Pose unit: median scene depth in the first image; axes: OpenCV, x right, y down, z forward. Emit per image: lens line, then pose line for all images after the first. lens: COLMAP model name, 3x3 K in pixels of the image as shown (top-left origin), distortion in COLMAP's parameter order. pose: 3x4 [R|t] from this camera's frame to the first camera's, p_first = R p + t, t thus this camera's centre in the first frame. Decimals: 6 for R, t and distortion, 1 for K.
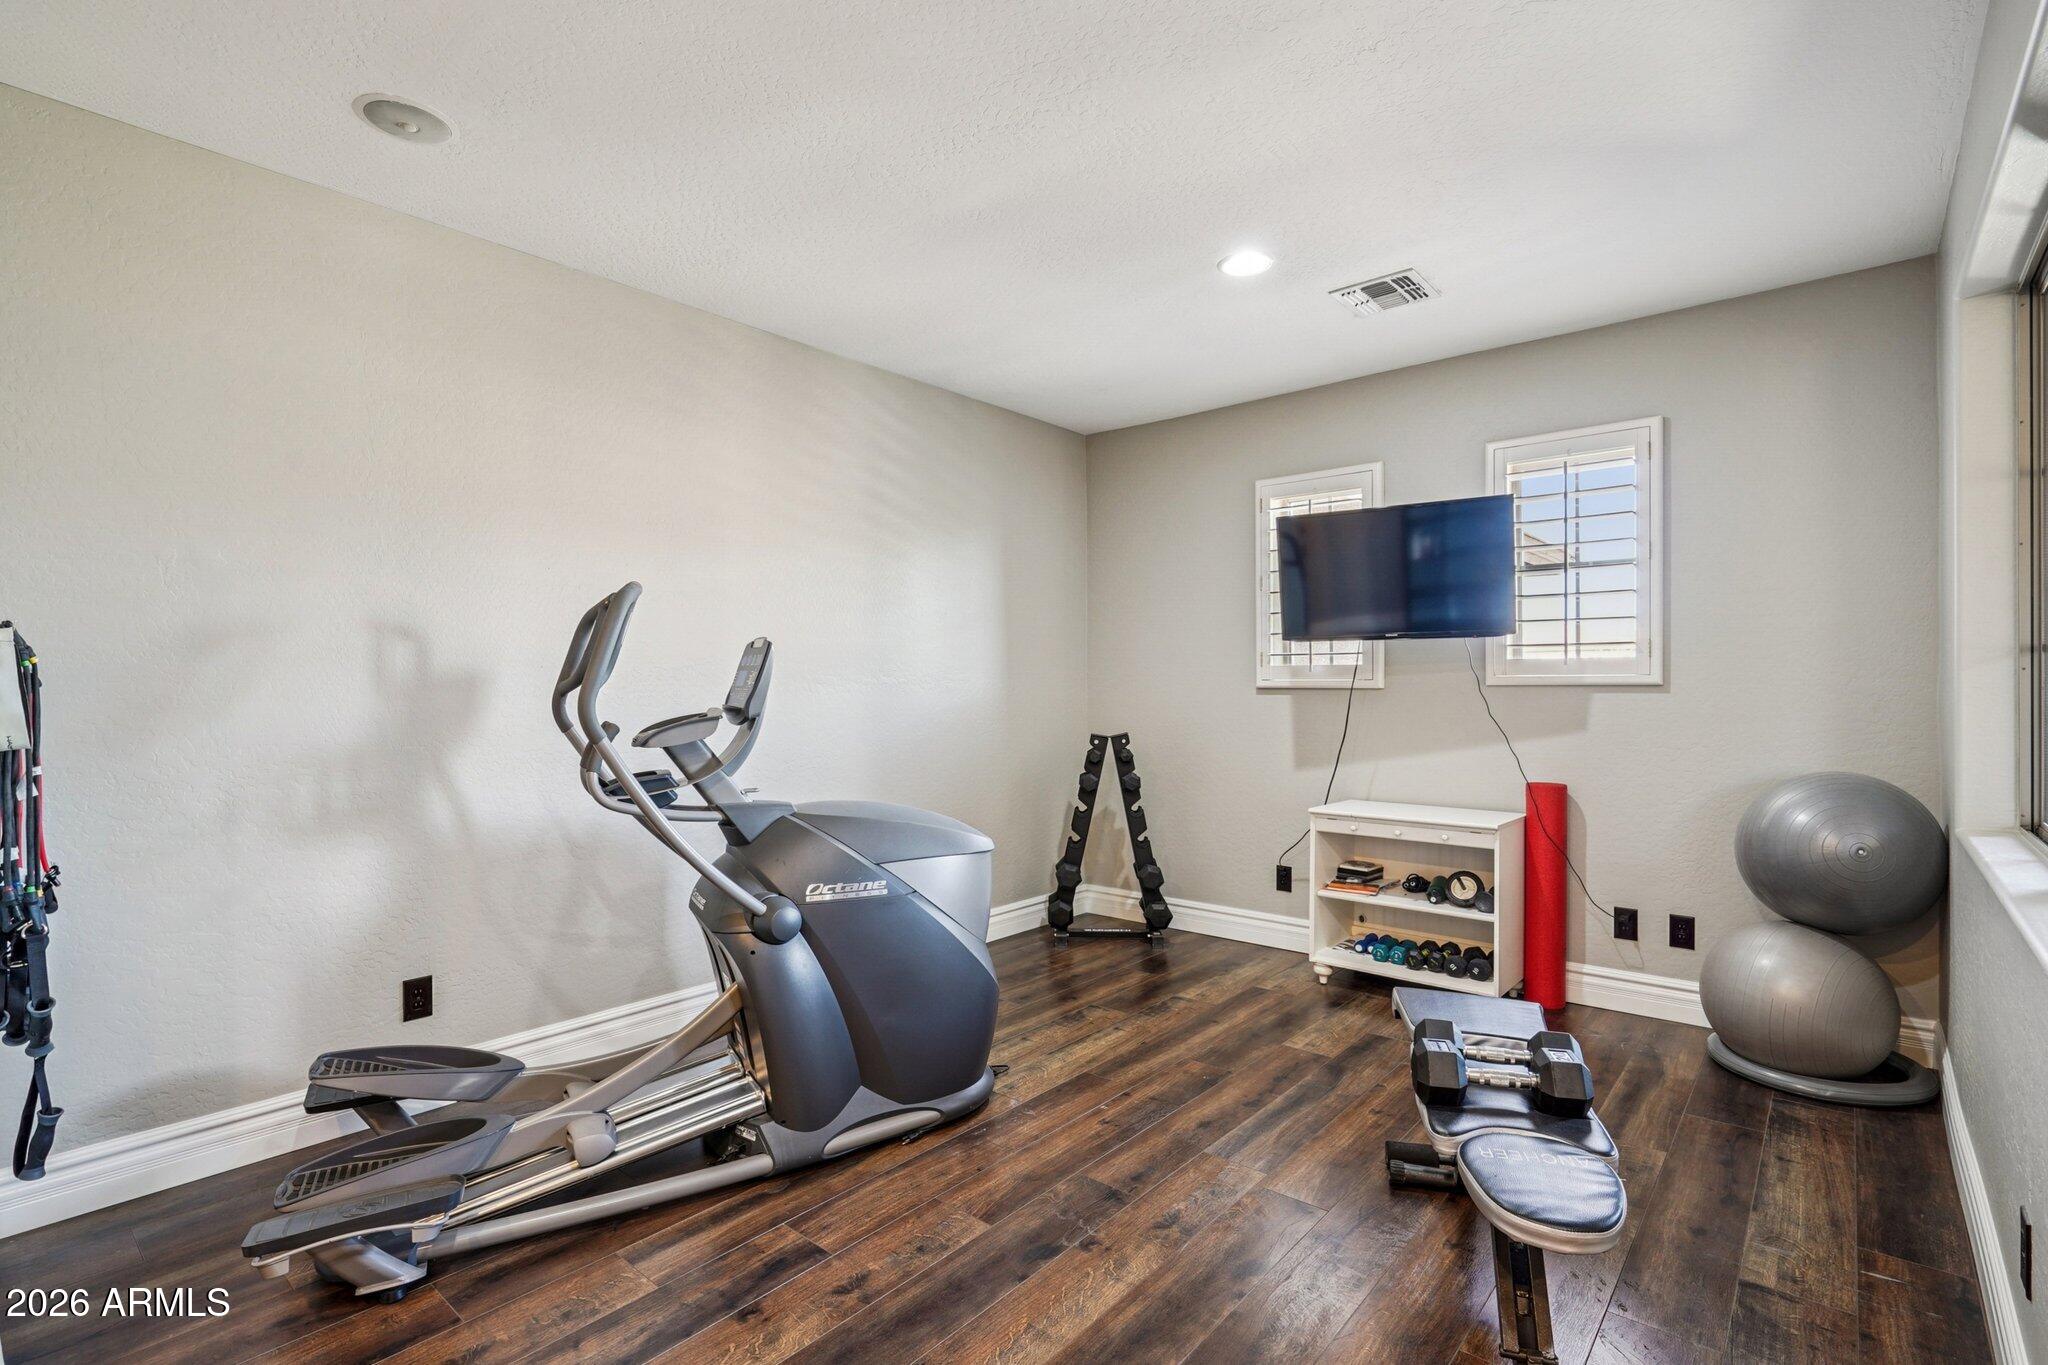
lens RADIAL K [[961.0, 0, 1020.1], [0, 961.0, 686.7], [0, 0, 1]] dist [-0.003164, 0.000303]
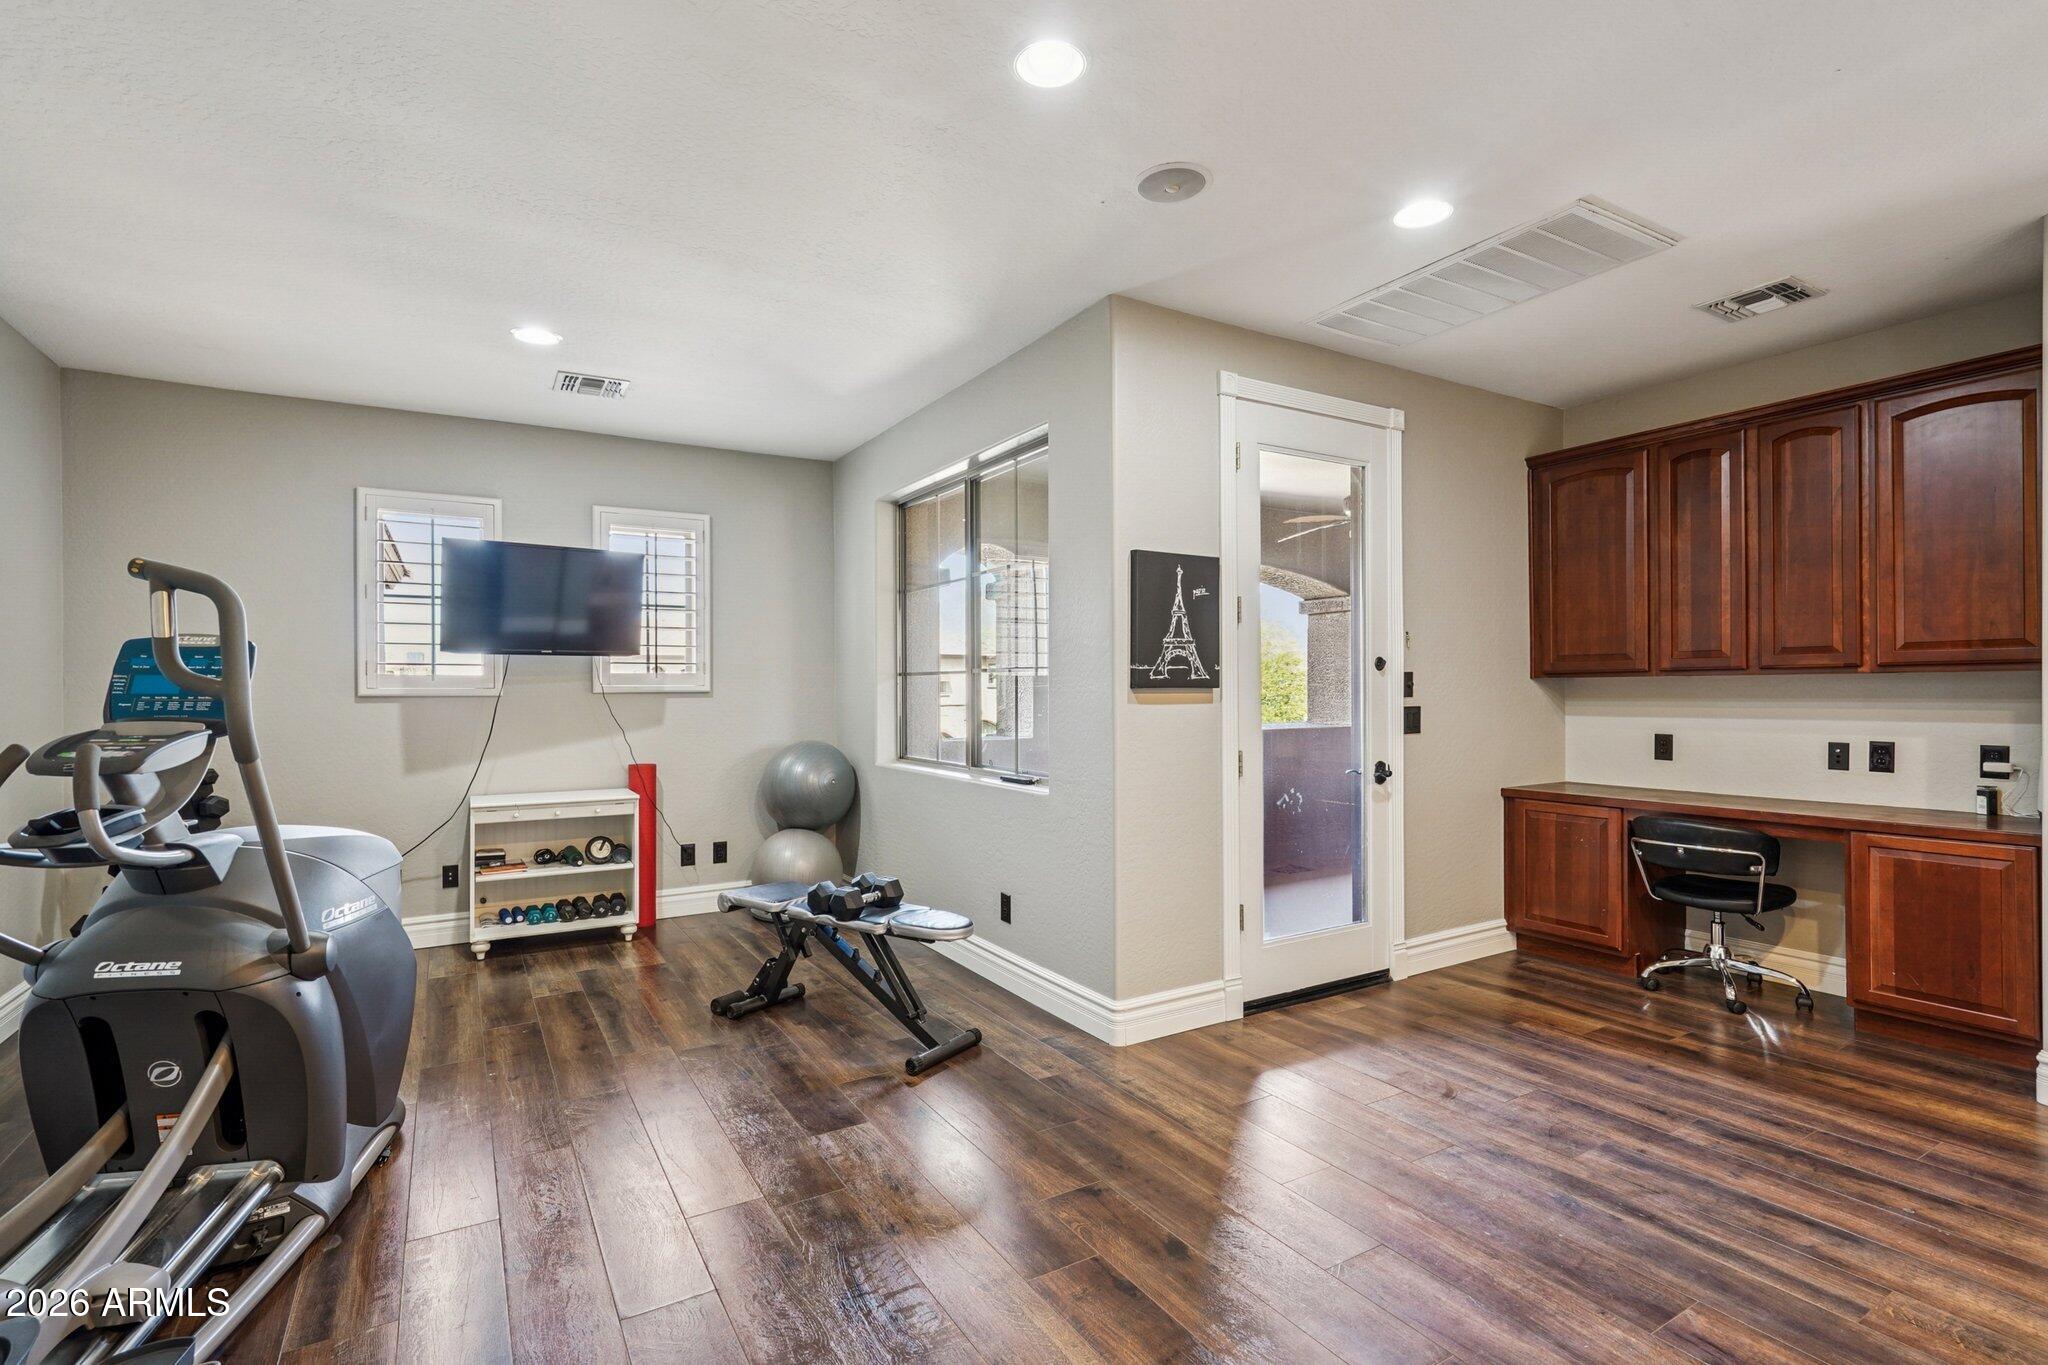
lens RADIAL K [[961.0, 0, 1008.7], [0, 961.0, 692.0], [0, 0, 1]] dist [-0.003164, 0.000303]
pose [[0.321121, -0.000585, 0.947038, -0.596991], [0.003225, 0.999995, -0.000476, -0.000280], [-0.947033, 0.003207, 0.321121, 0.061140]]
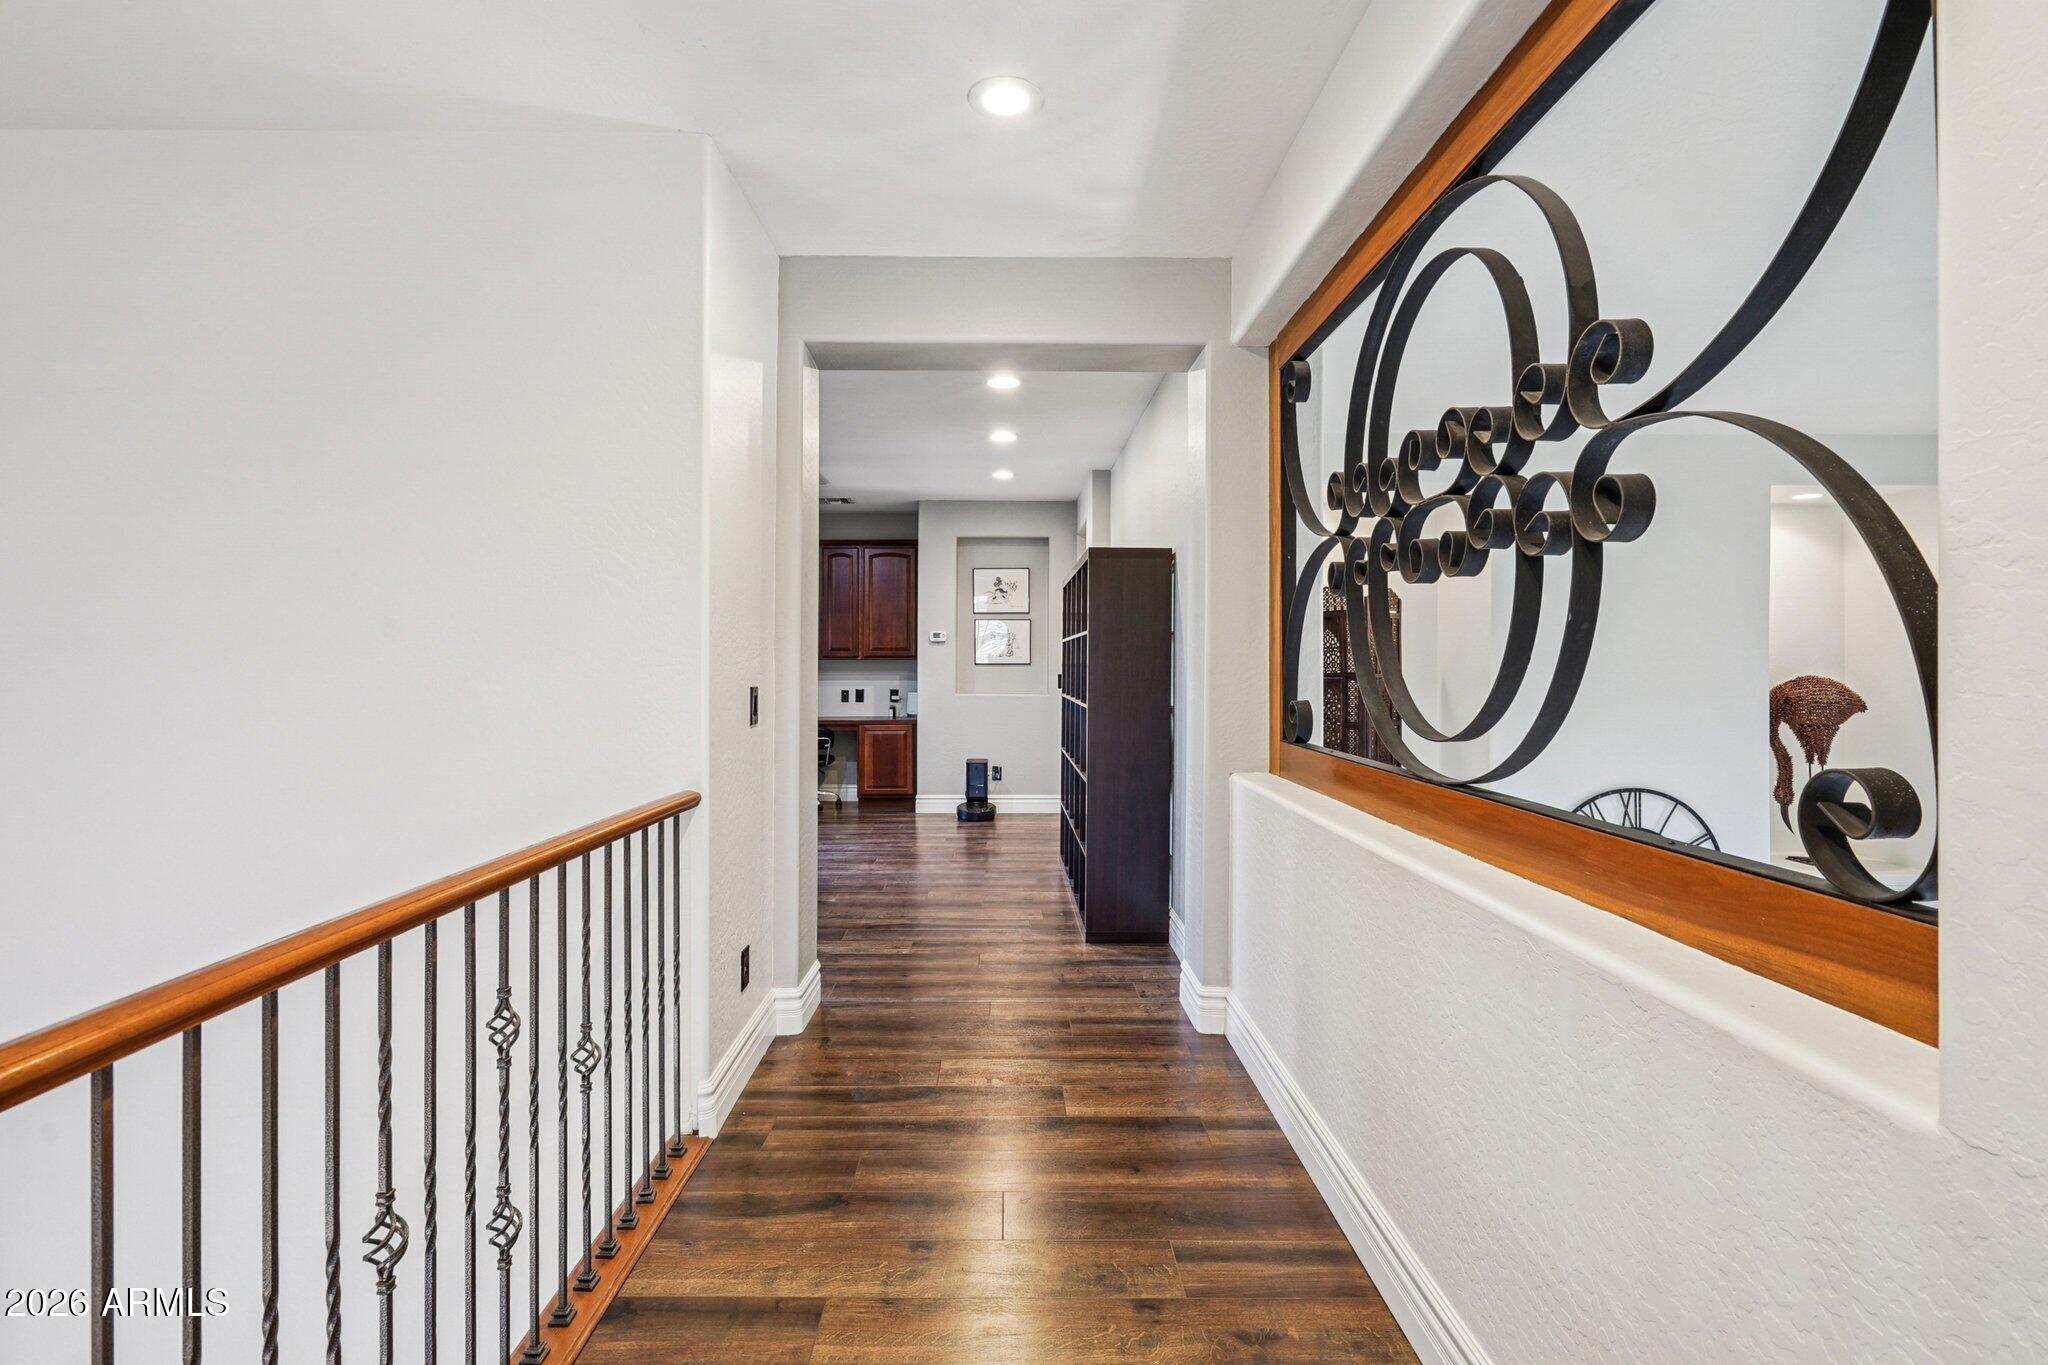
lens RADIAL K [[961.0, 0, 1021.3], [0, 961.0, 675.4], [0, 0, 1]] dist [-0.003164, 0.000303]
pose [[-0.662828, -0.006333, 0.748745, -1.229716], [-0.003554, 0.999980, 0.005312, 0.004707], [-0.748763, 0.000860, -0.662837, 0.641966]]
